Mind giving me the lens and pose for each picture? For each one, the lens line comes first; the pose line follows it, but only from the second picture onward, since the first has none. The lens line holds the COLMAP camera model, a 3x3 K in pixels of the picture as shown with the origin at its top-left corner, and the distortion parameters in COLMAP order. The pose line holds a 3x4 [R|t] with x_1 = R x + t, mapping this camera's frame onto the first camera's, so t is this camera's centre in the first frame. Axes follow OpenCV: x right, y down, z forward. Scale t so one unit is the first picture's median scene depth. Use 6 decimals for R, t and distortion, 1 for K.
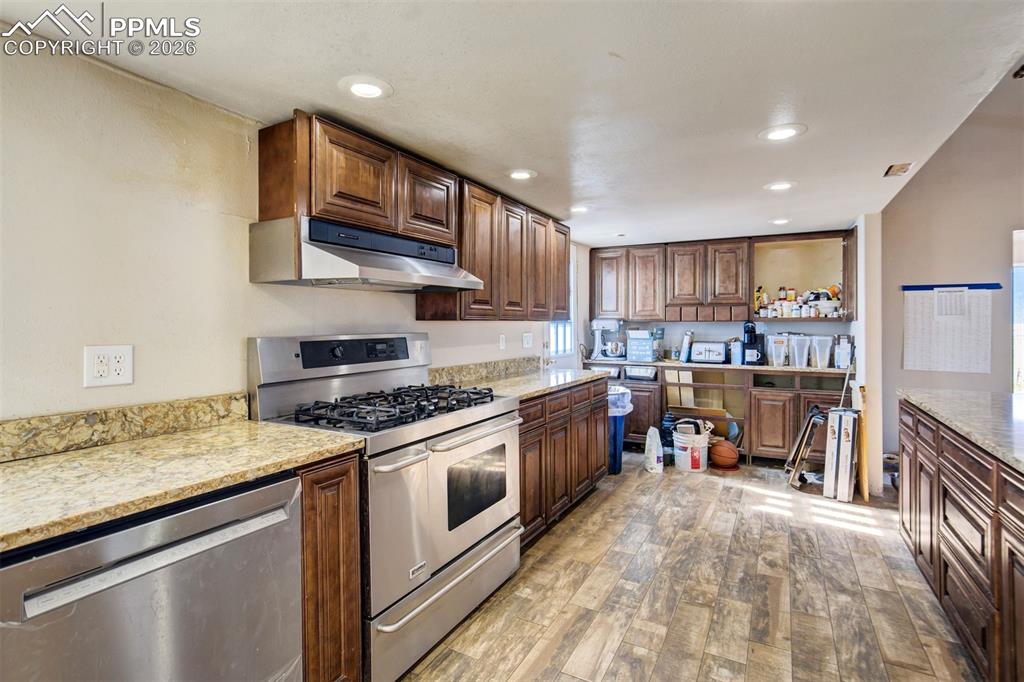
lens RADIAL K [[488.1, 0, 503.9], [0, 488.1, 331.8], [0, 0, 1]] dist [-0.015461, 0.009727]
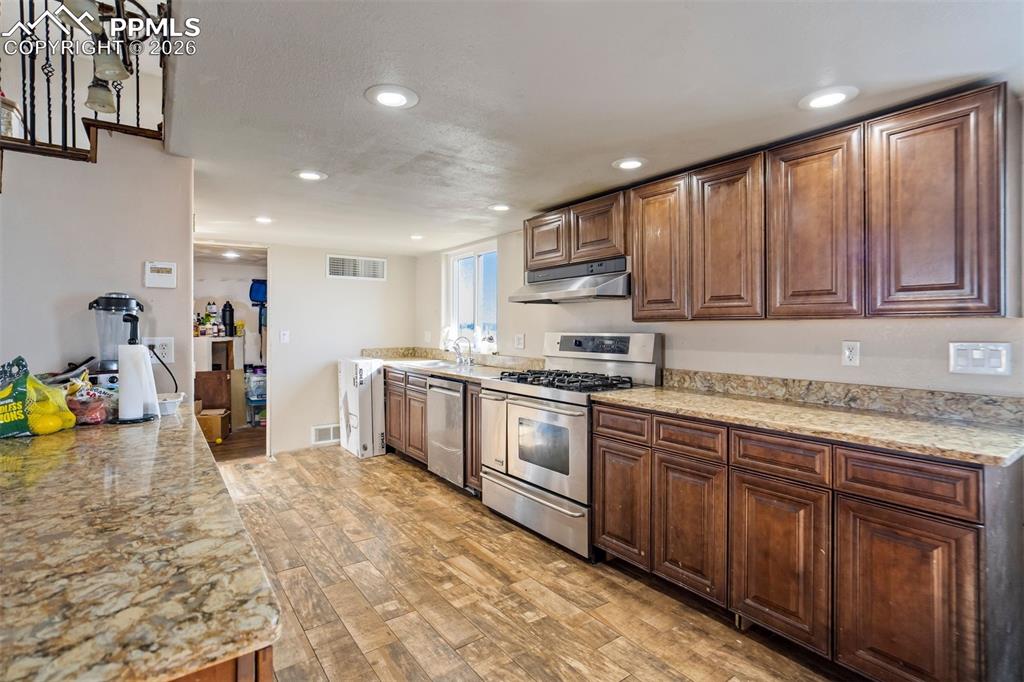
lens RADIAL K [[488.1, 0, 529.4], [0, 488.1, 329.8], [0, 0, 1]] dist [-0.015461, 0.009727]
pose [[-0.372503, 0.011745, -0.927957, 1.165775], [-0.006994, 0.999856, 0.015463, -0.025485], [0.928005, 0.012250, -0.372367, 1.414791]]
